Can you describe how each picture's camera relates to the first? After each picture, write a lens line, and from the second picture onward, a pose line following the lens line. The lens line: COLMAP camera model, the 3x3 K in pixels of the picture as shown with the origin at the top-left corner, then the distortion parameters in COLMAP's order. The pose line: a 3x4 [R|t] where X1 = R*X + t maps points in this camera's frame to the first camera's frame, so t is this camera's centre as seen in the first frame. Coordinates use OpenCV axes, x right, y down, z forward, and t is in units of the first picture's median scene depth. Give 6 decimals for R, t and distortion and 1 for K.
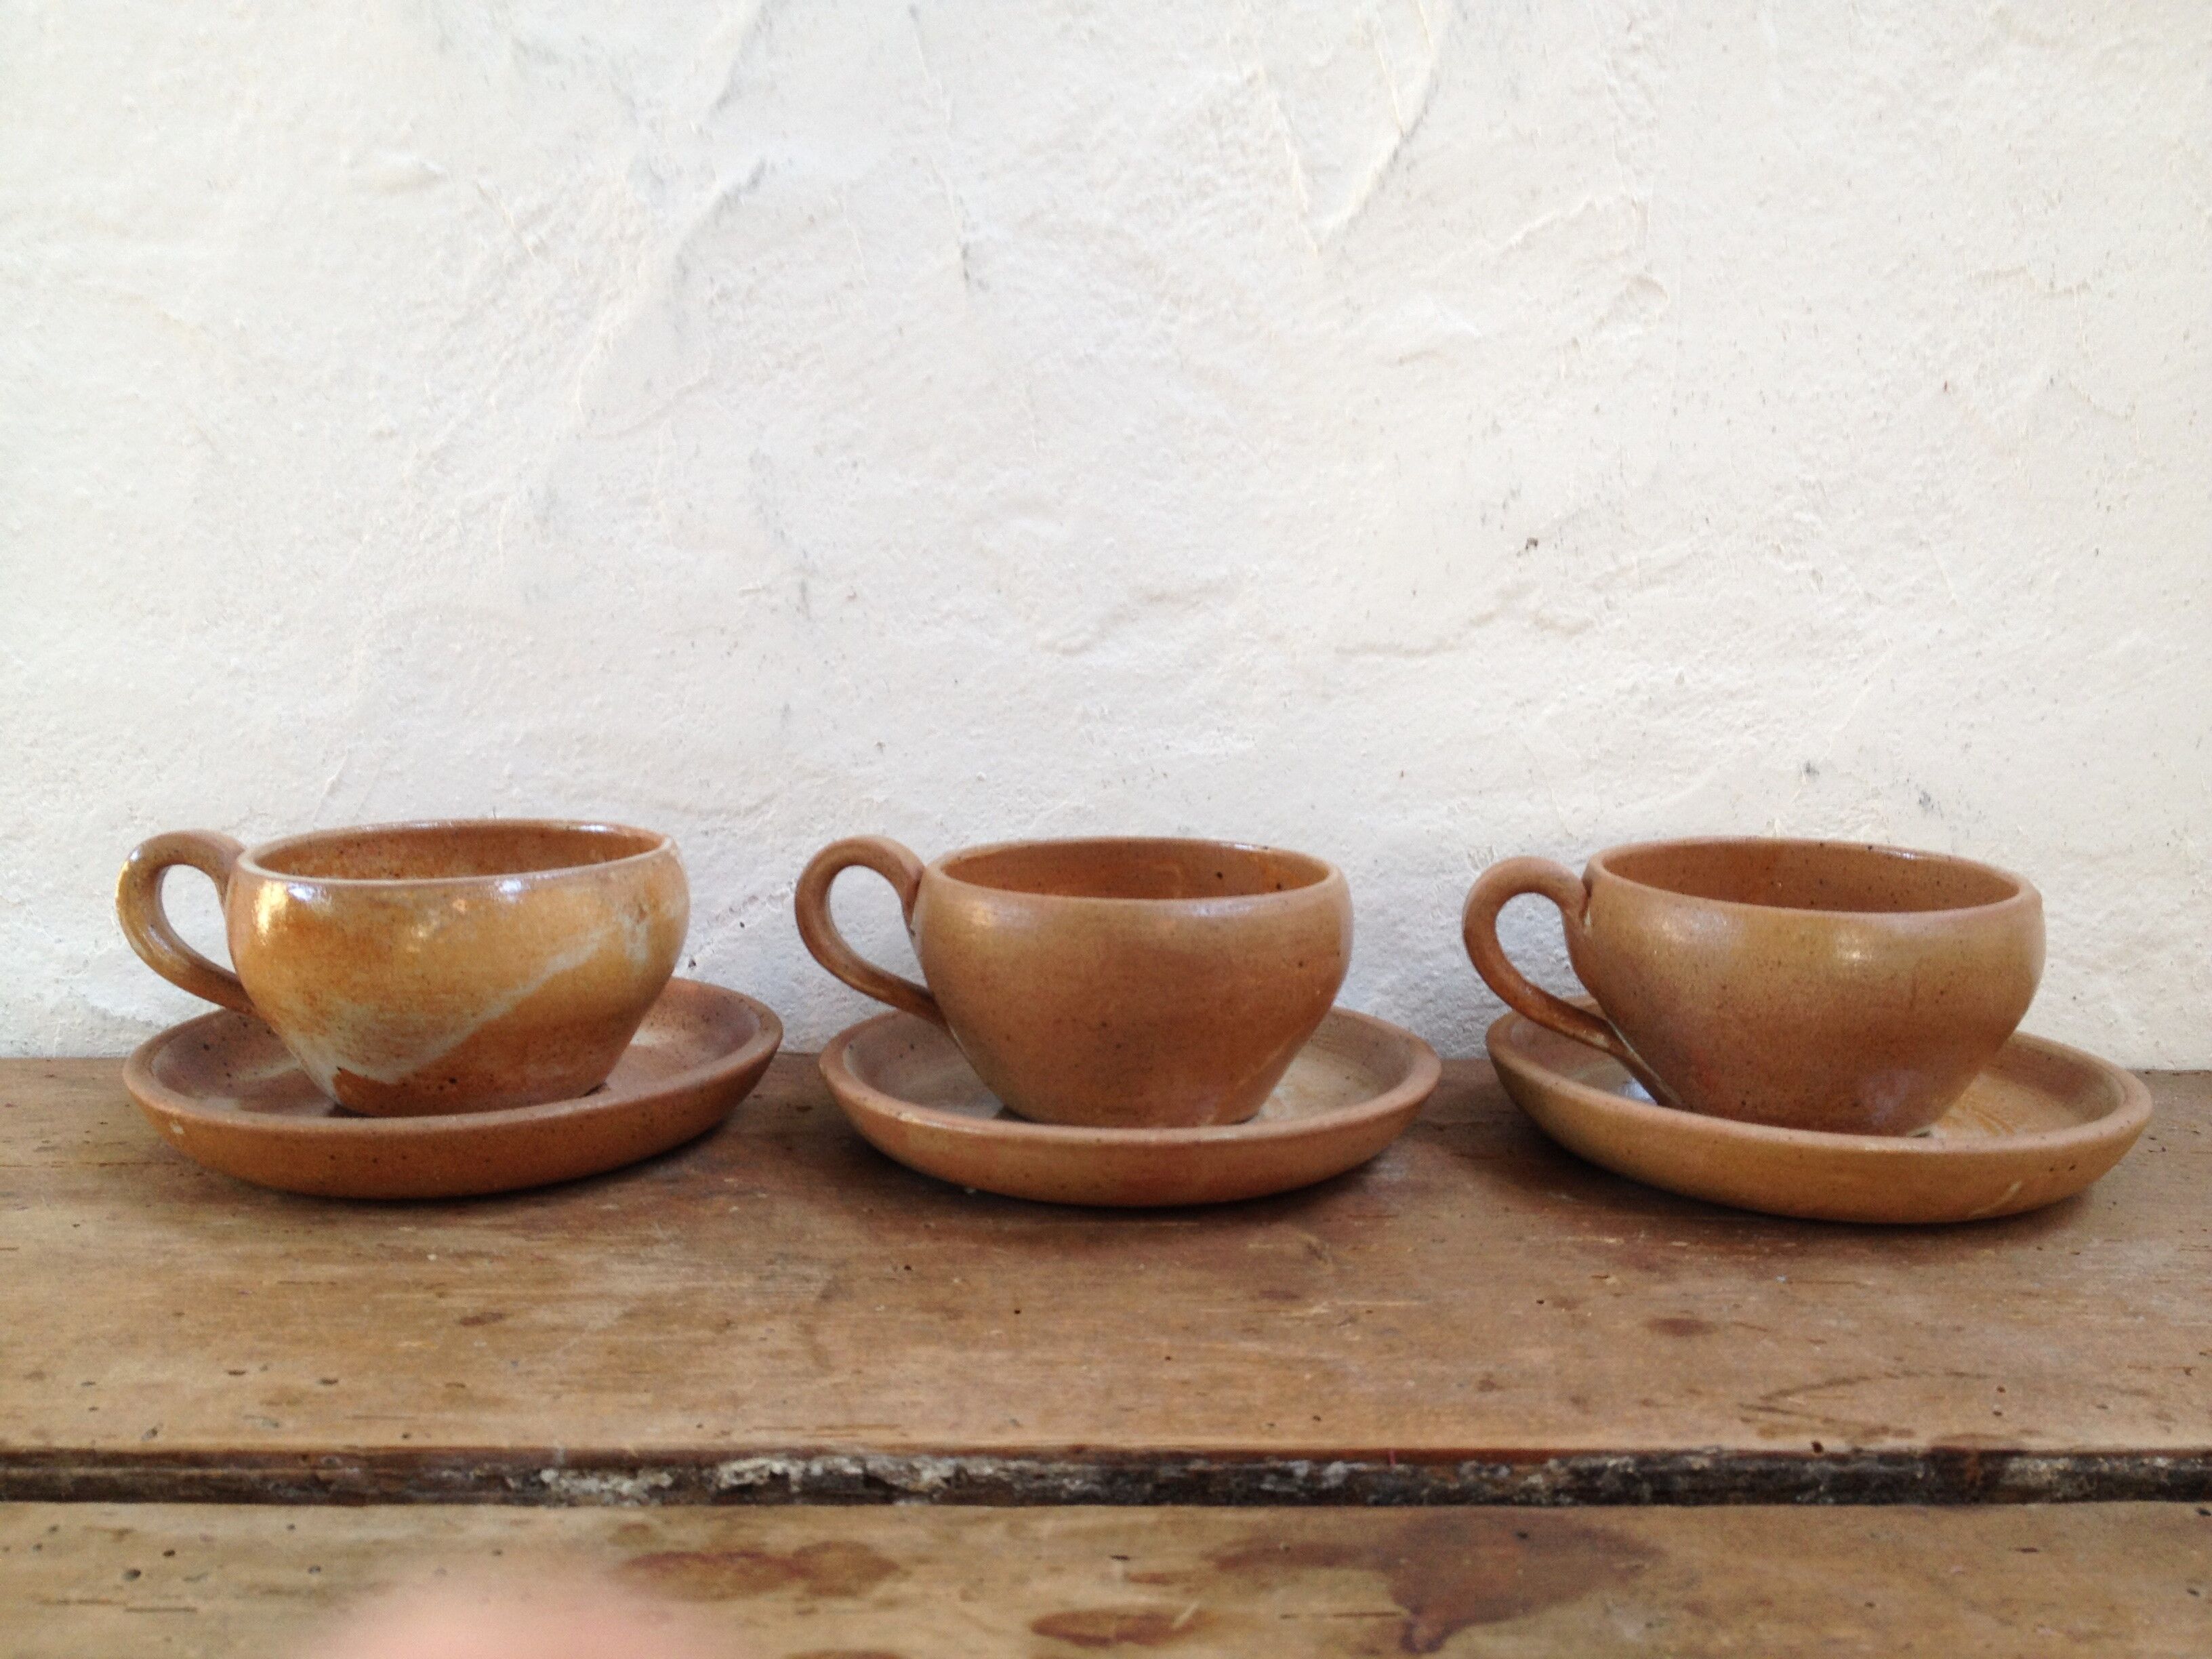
lens RADIAL K [[2052.6, 0, 1065.4], [0, 2052.6, 917.2], [0, 0, 1]] dist [-0.009911, 0.000000]
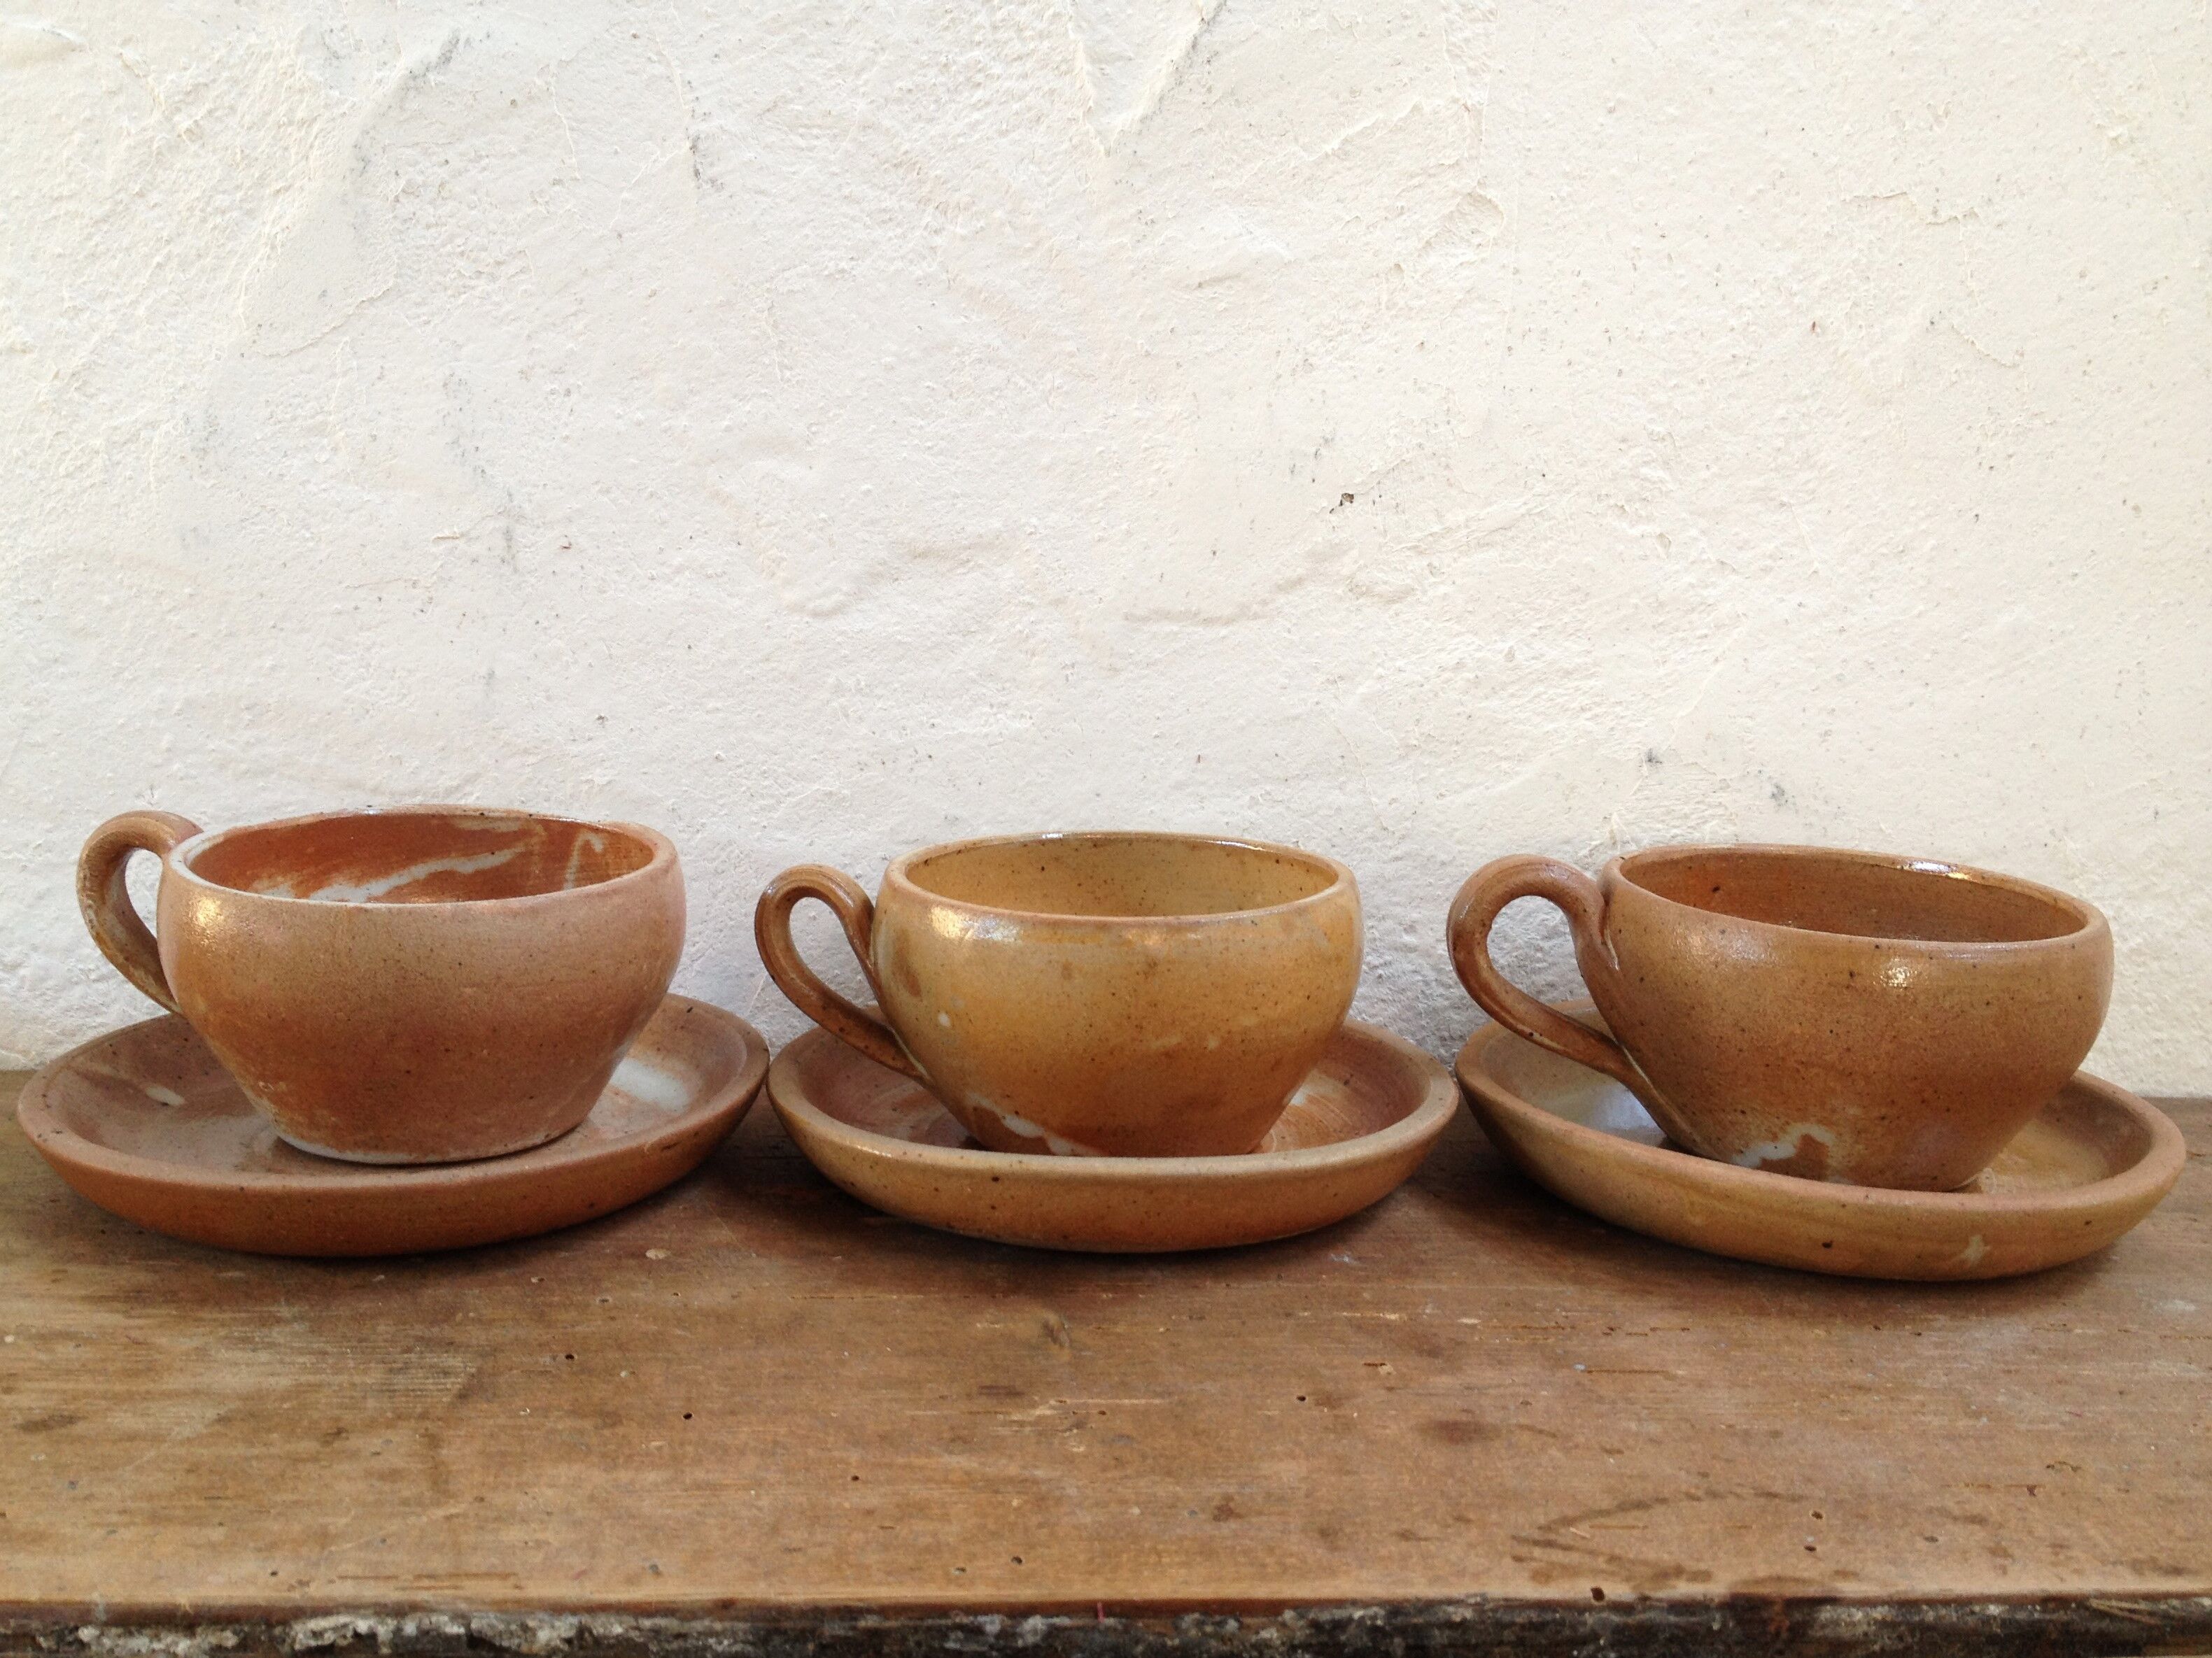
lens RADIAL K [[2112.5, 0, 1048.4], [0, 2112.5, 947.8], [0, 0, 1]] dist [-0.006069, 0.000000]
pose [[0.999006, 0.007492, 0.043944, 0.062780], [-0.009621, 0.998780, 0.048434, -0.032893], [-0.043527, -0.048809, 0.997859, 0.093933]]
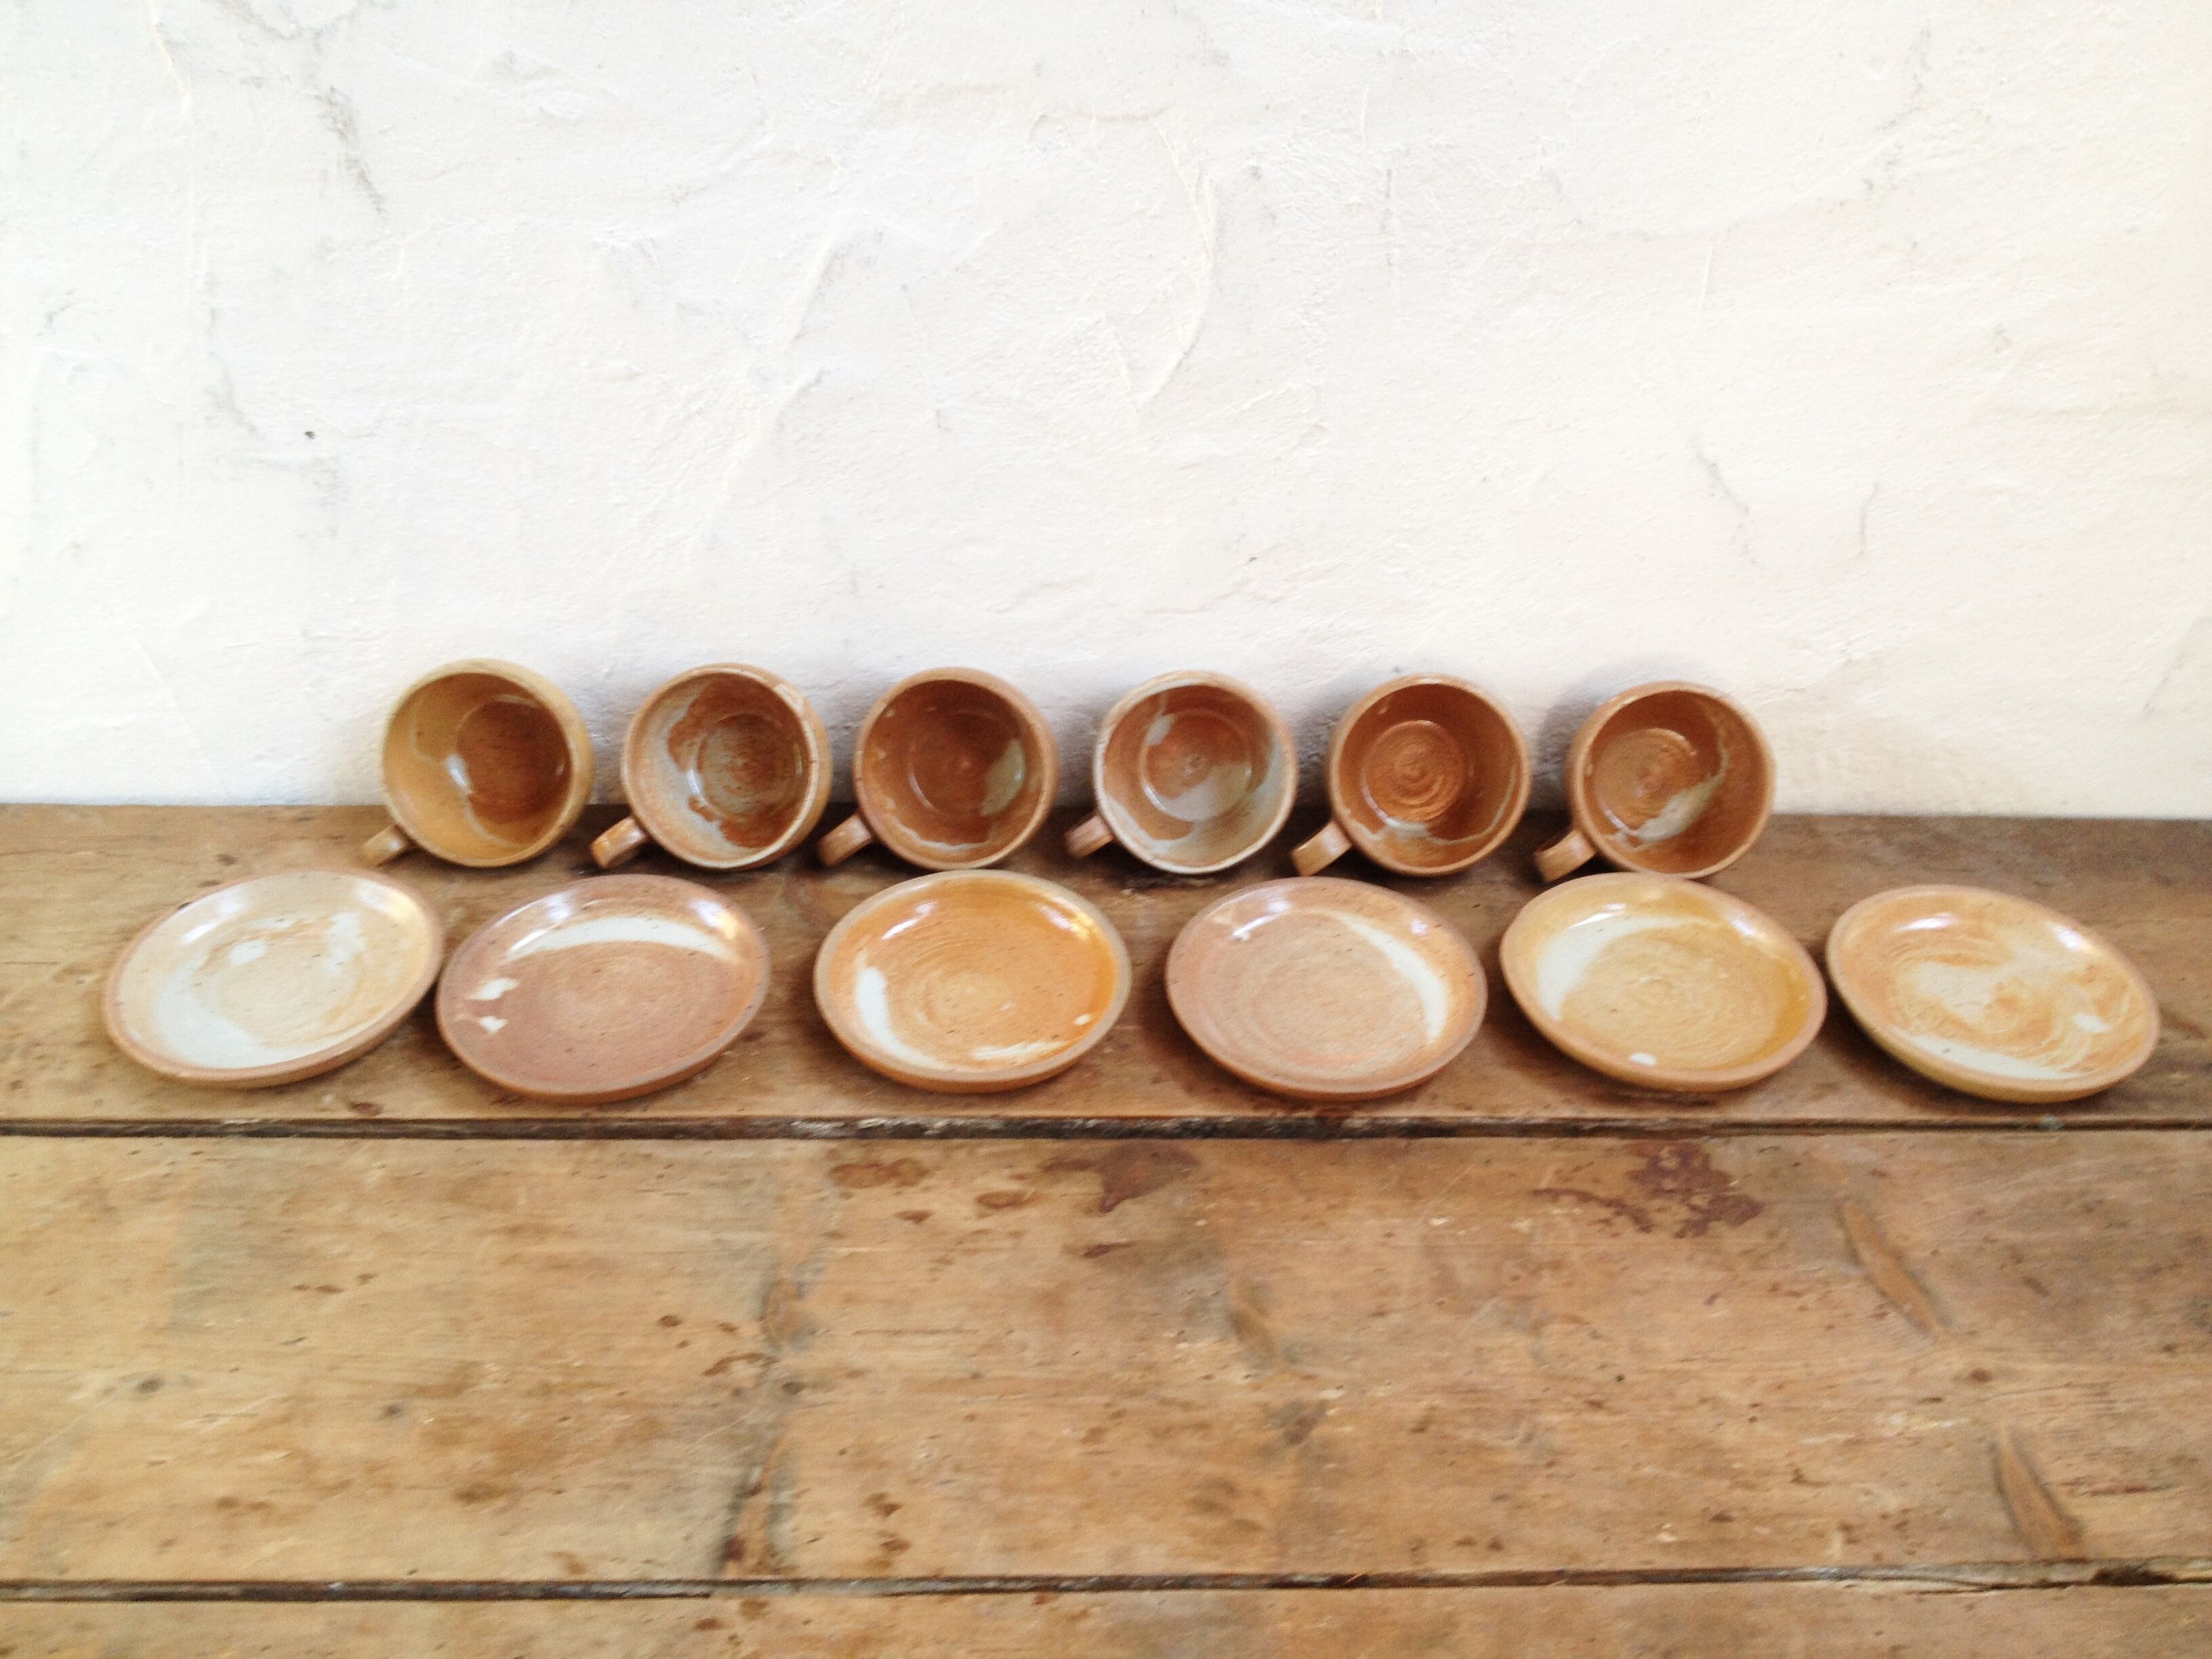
lens RADIAL K [[2112.8, 0, 1089.2], [0, 2112.8, 900.7], [0, 0, 1]] dist [-0.006069, 0.000000]
pose [[0.999957, 0.000485, 0.009309, 0.066052], [-0.004829, 0.881121, 0.472866, -0.823094], [-0.007973, -0.472890, 0.881085, -0.822985]]
